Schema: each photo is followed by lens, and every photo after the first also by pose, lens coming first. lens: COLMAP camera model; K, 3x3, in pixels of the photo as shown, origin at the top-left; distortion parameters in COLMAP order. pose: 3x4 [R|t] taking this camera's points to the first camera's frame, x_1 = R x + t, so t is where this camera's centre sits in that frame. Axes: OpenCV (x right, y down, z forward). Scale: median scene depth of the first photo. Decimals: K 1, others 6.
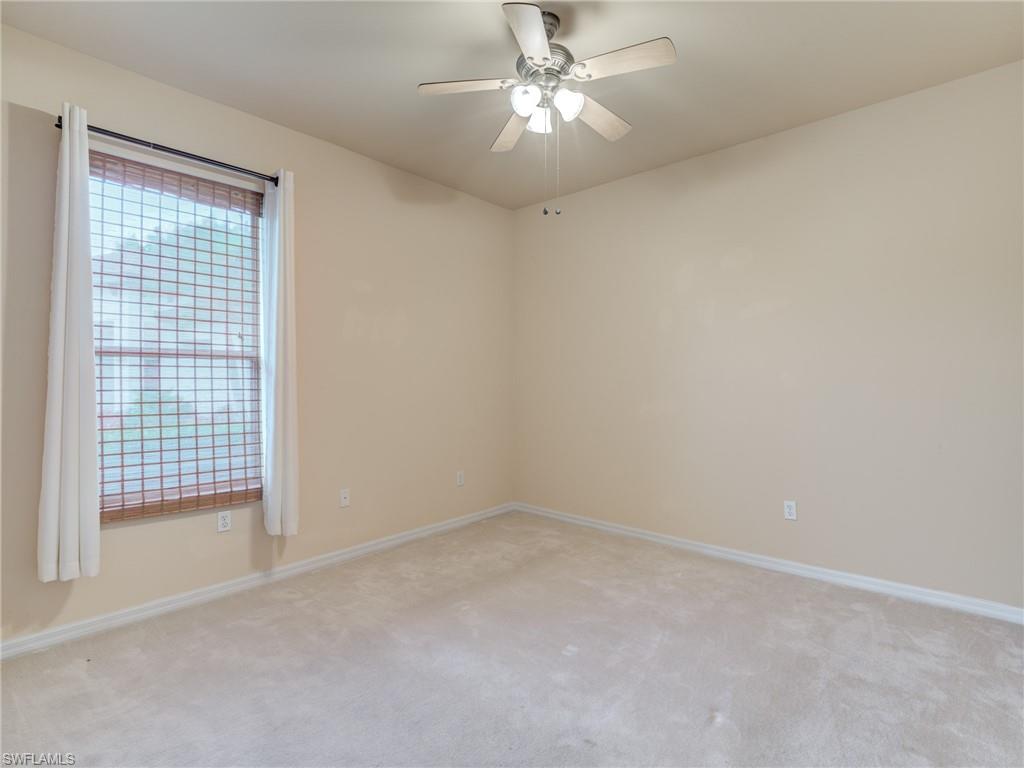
lens RADIAL K [[508.2, 0, 512.9], [0, 508.2, 378.9], [0, 0, 1]] dist [0.005031, -0.017479]
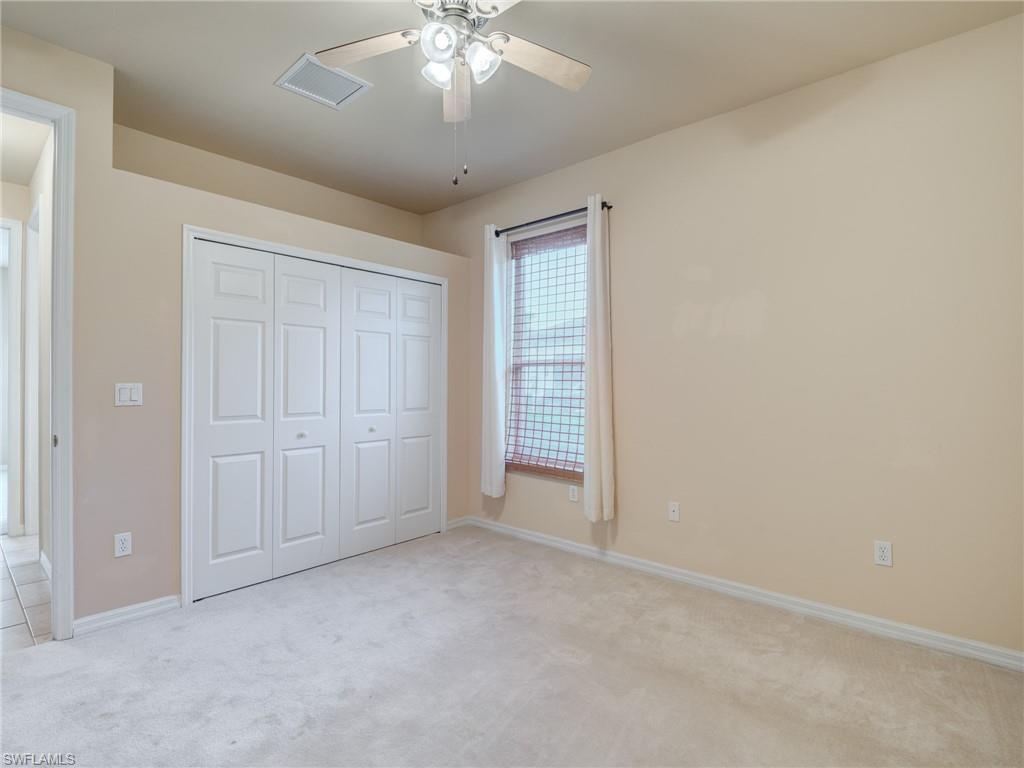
lens RADIAL K [[508.2, 0, 512.9], [0, 508.2, 378.9], [0, 0, 1]] dist [0.005031, -0.017479]
pose [[-0.008897, -0.002752, -0.999957, 0.722276], [0.001330, 0.999995, -0.002764, -0.001761], [0.999960, -0.001355, -0.008894, 0.889146]]
